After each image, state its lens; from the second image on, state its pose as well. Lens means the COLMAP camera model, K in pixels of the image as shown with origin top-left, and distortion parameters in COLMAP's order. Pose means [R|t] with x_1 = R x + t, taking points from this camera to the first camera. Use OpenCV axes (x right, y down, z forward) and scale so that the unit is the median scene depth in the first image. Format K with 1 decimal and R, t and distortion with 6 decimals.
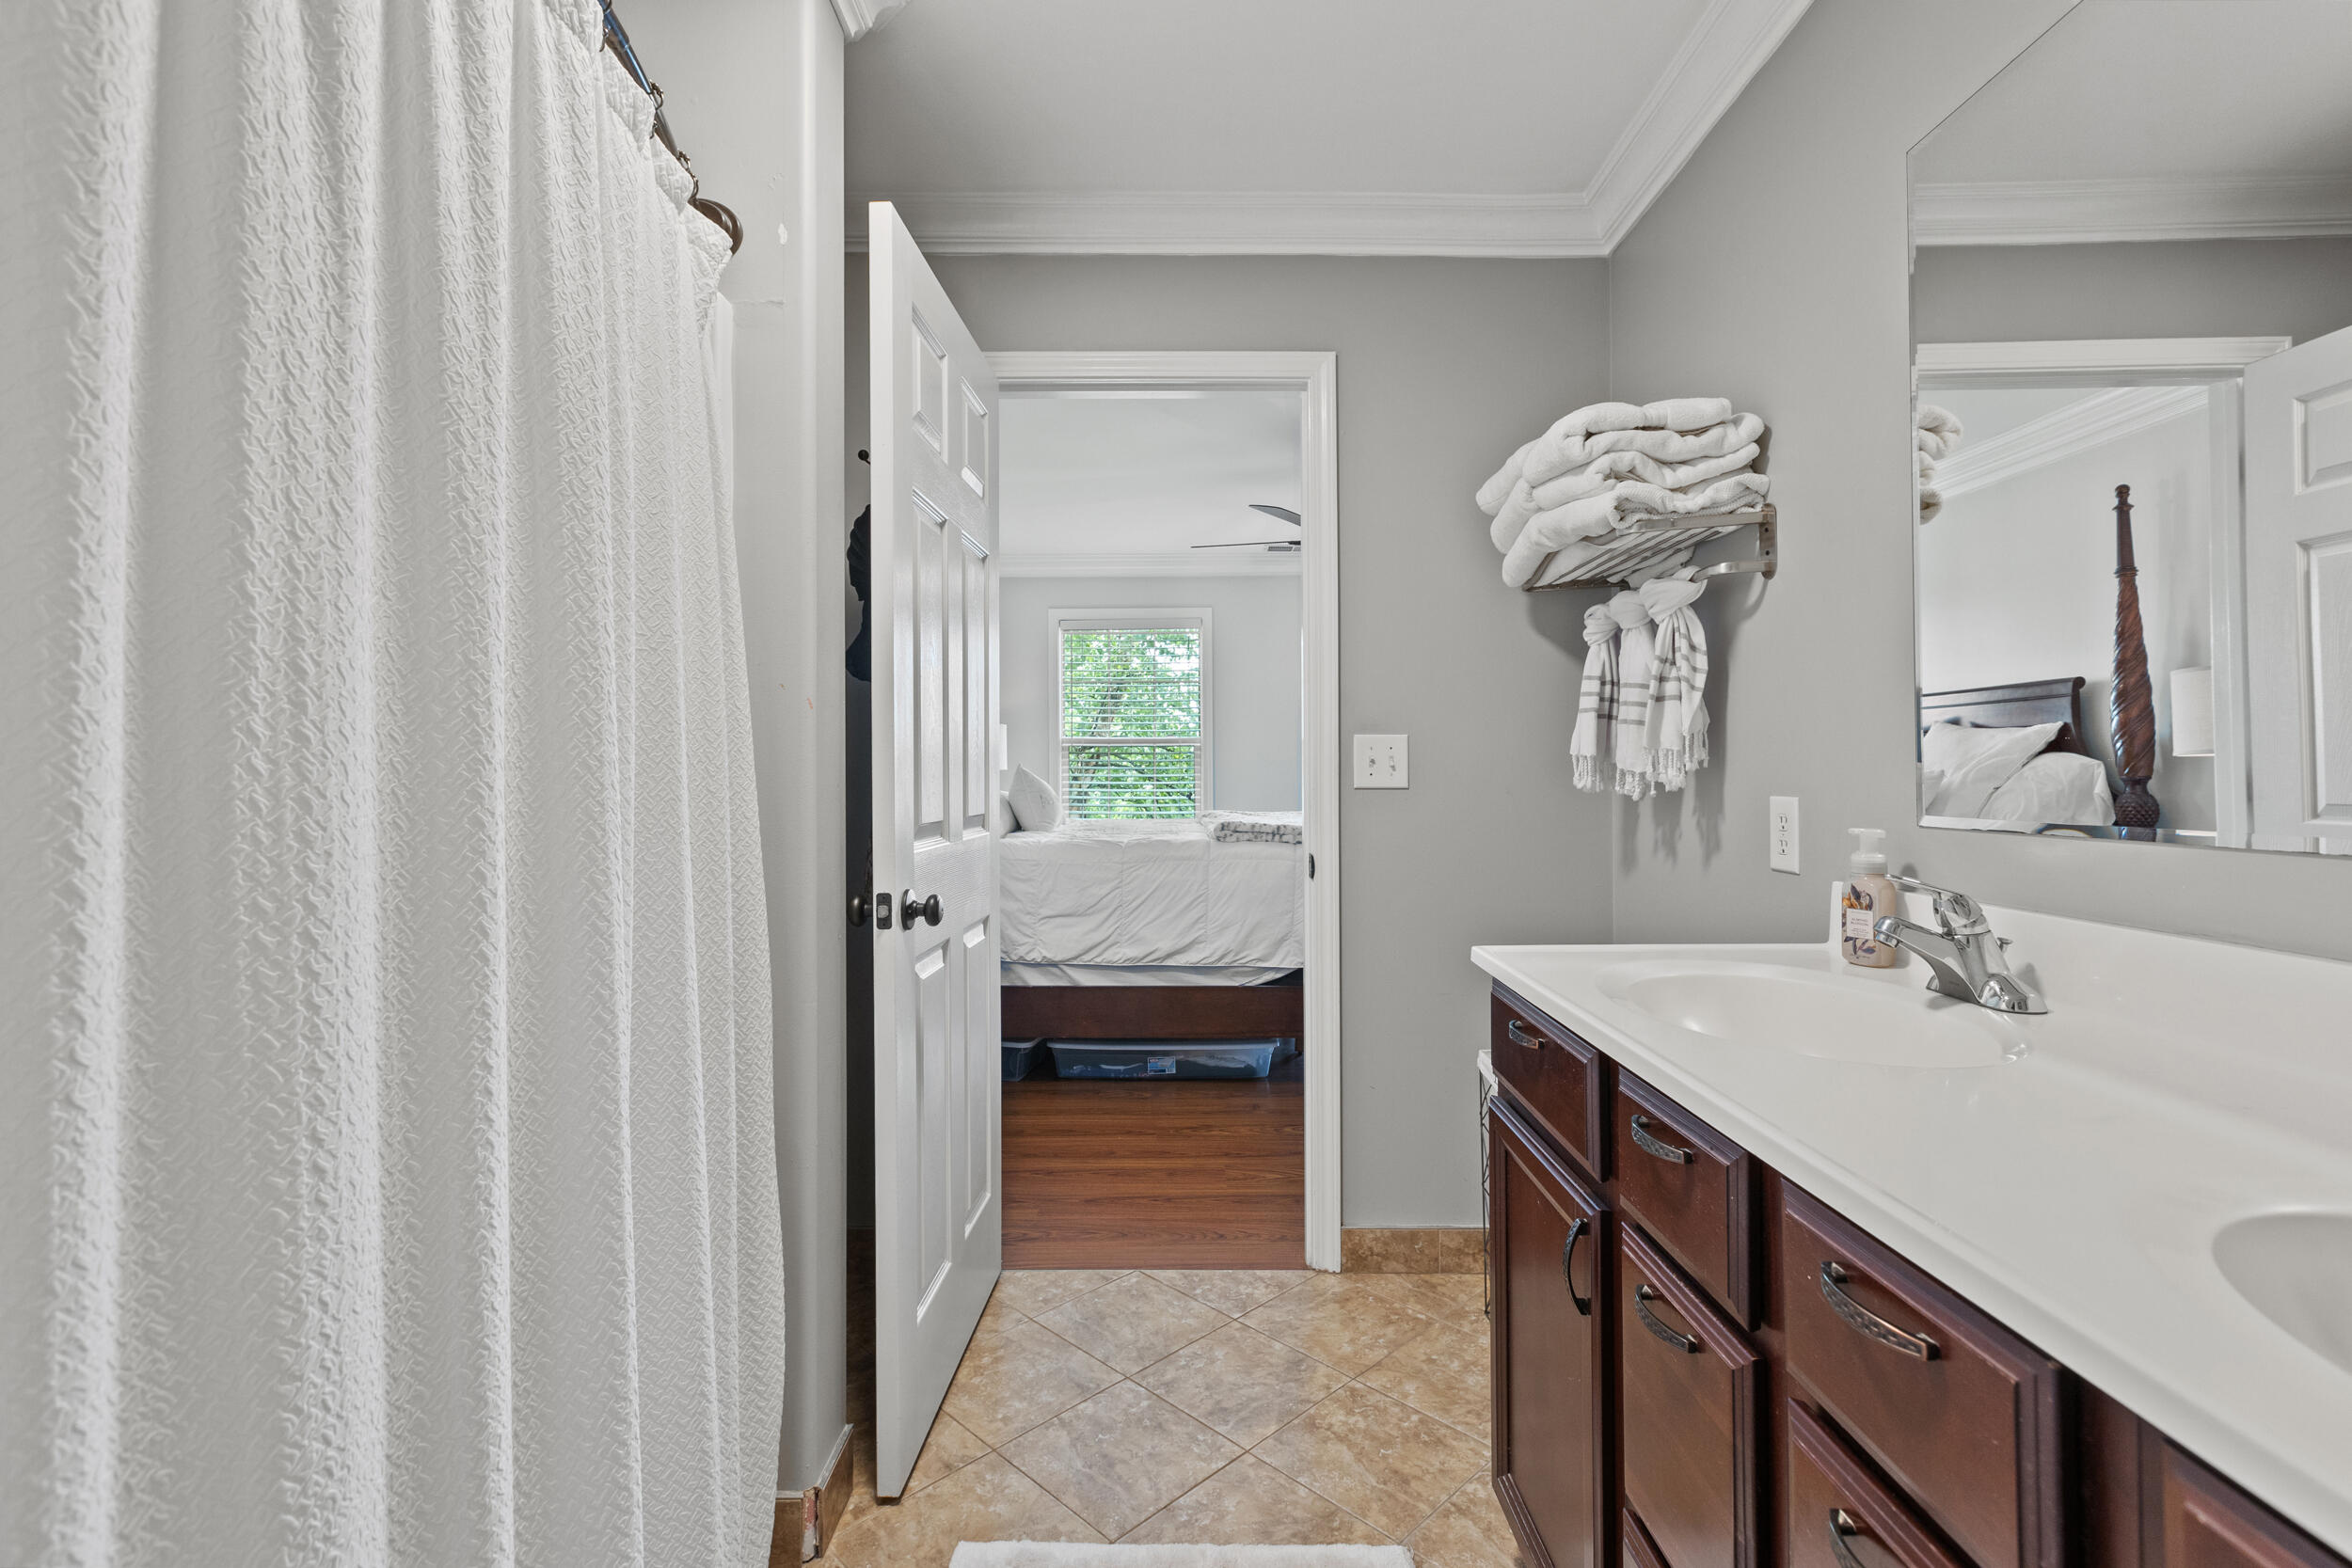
lens RADIAL K [[1065.8, 0, 1176.0], [0, 1065.8, 776.6], [0, 0, 1]] dist [-0.000279, -0.000024]
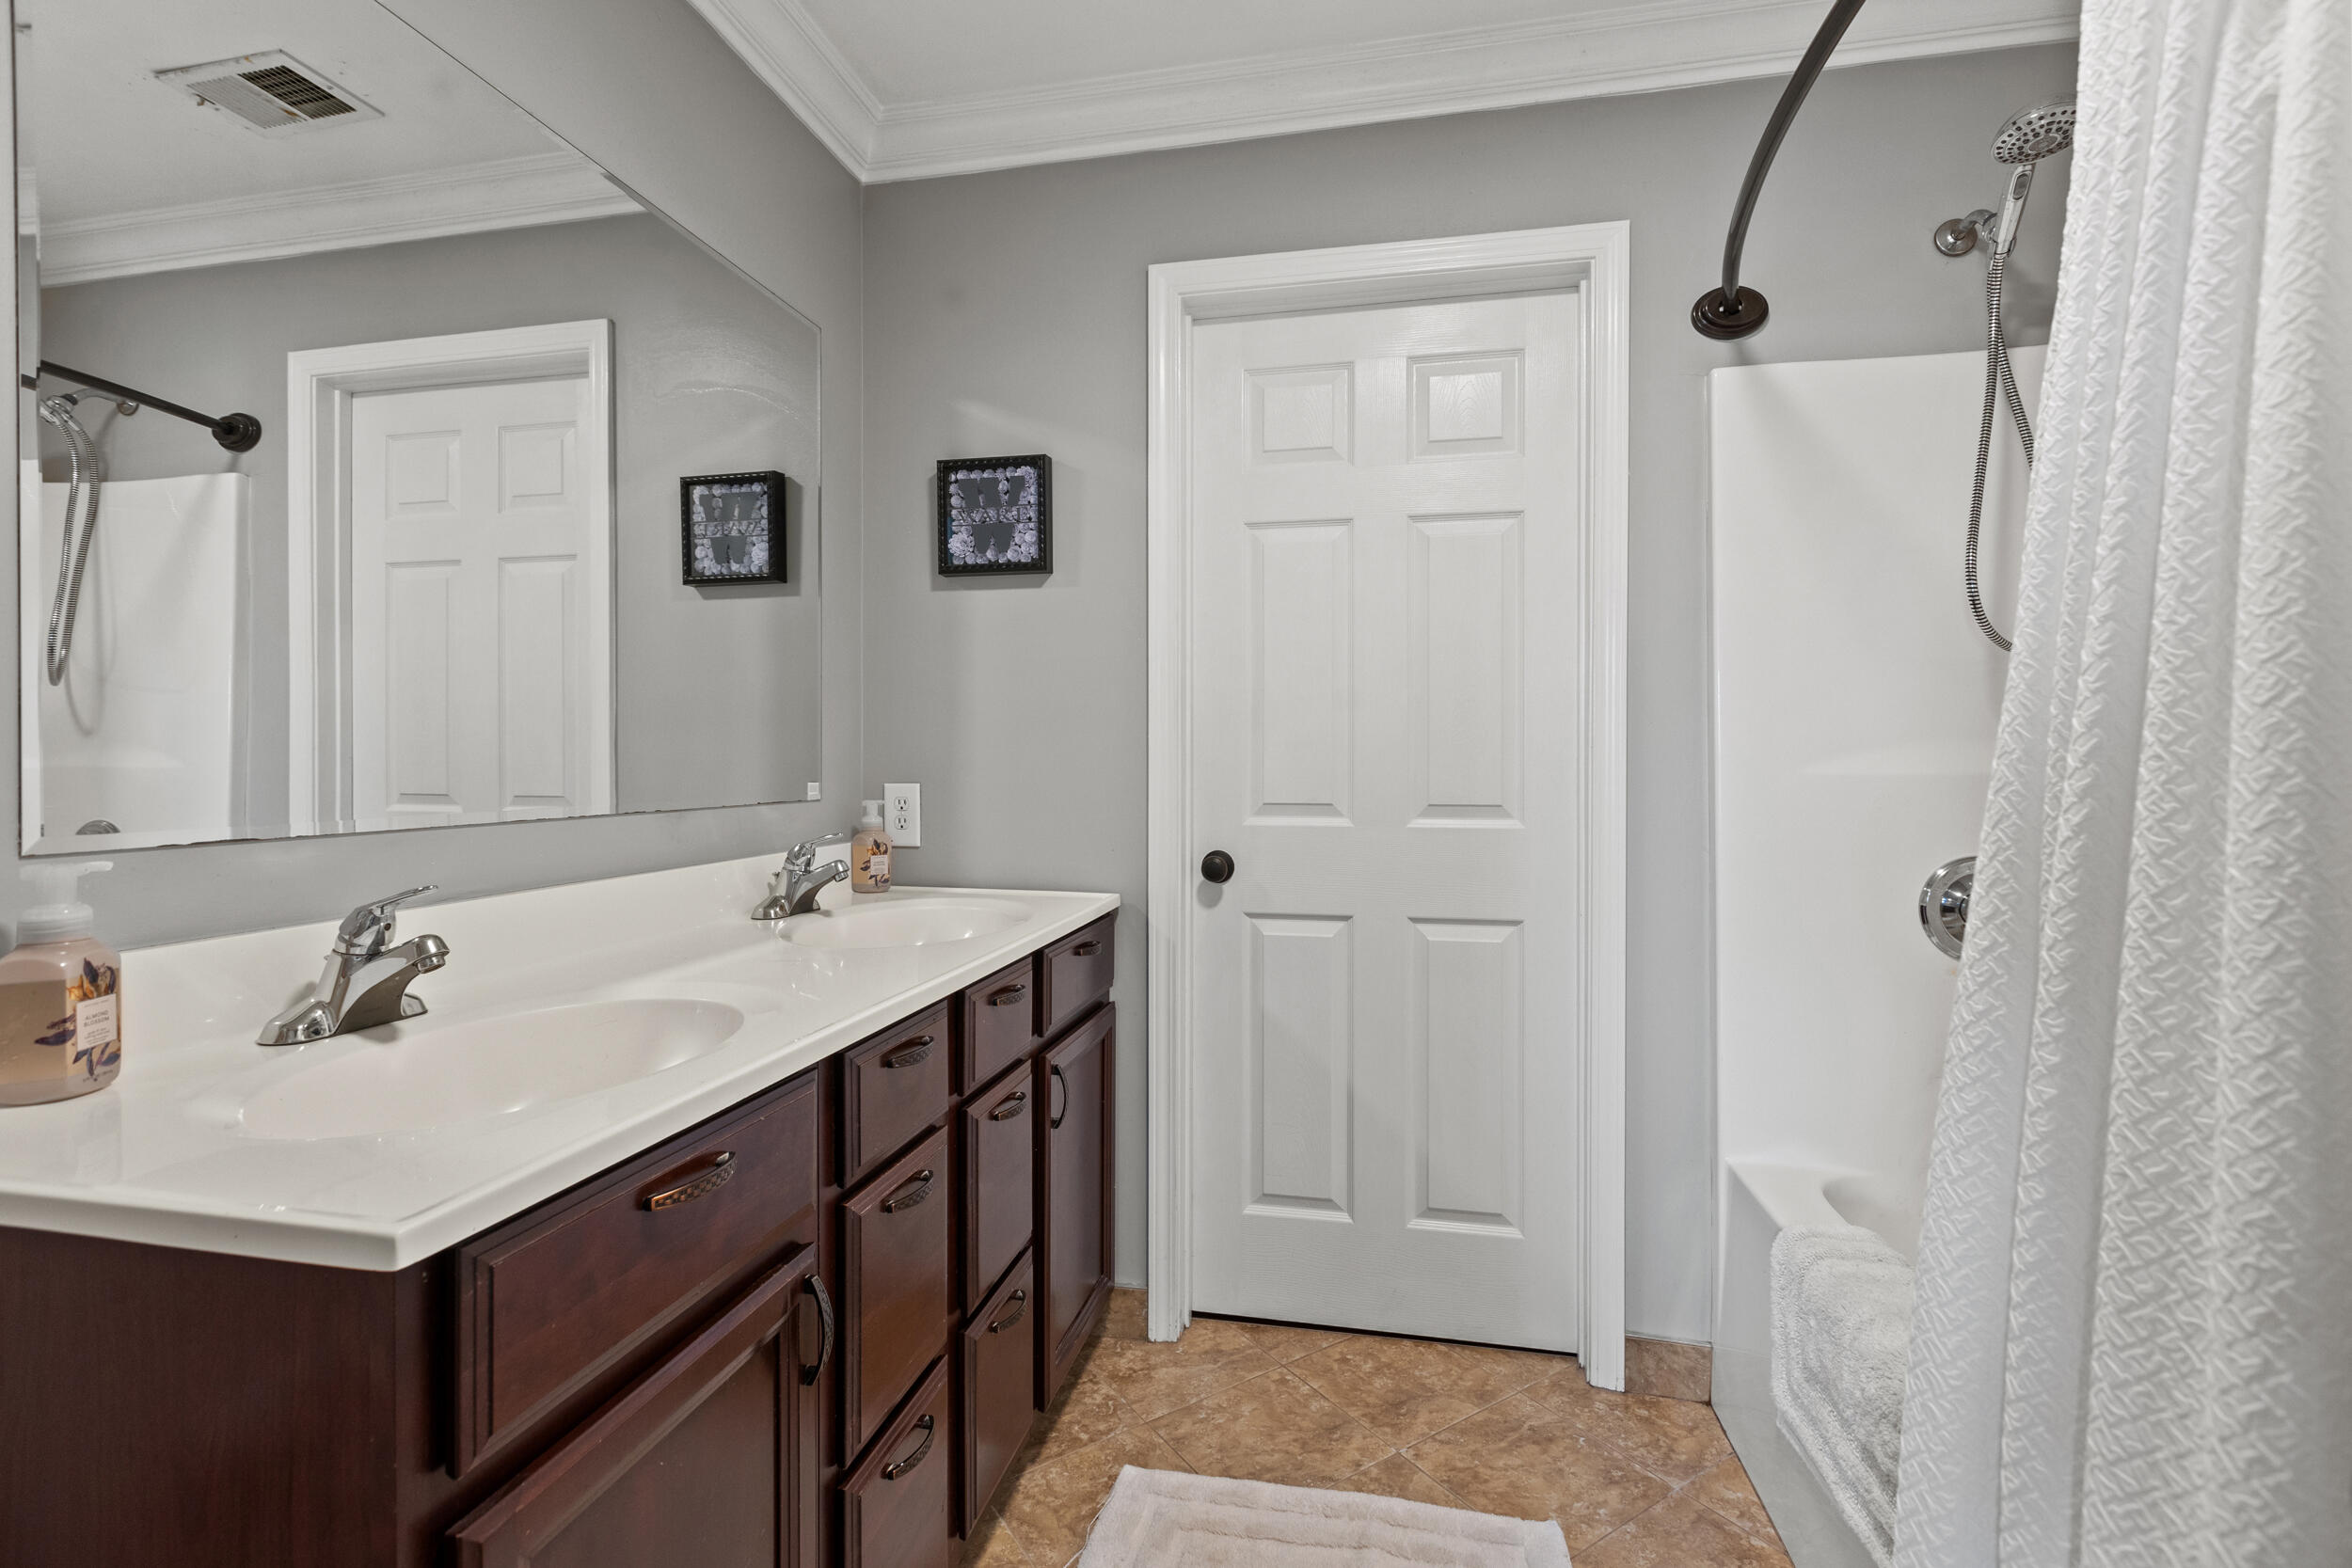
lens RADIAL K [[1065.8, 0, 1177.4], [0, 1065.8, 779.0], [0, 0, 1]] dist [-0.000279, -0.000024]
pose [[-0.979258, 0.000562, 0.202617, -0.104617], [0.002183, 0.999967, 0.007777, 0.000670], [-0.202606, 0.008058, -0.979227, 2.370661]]
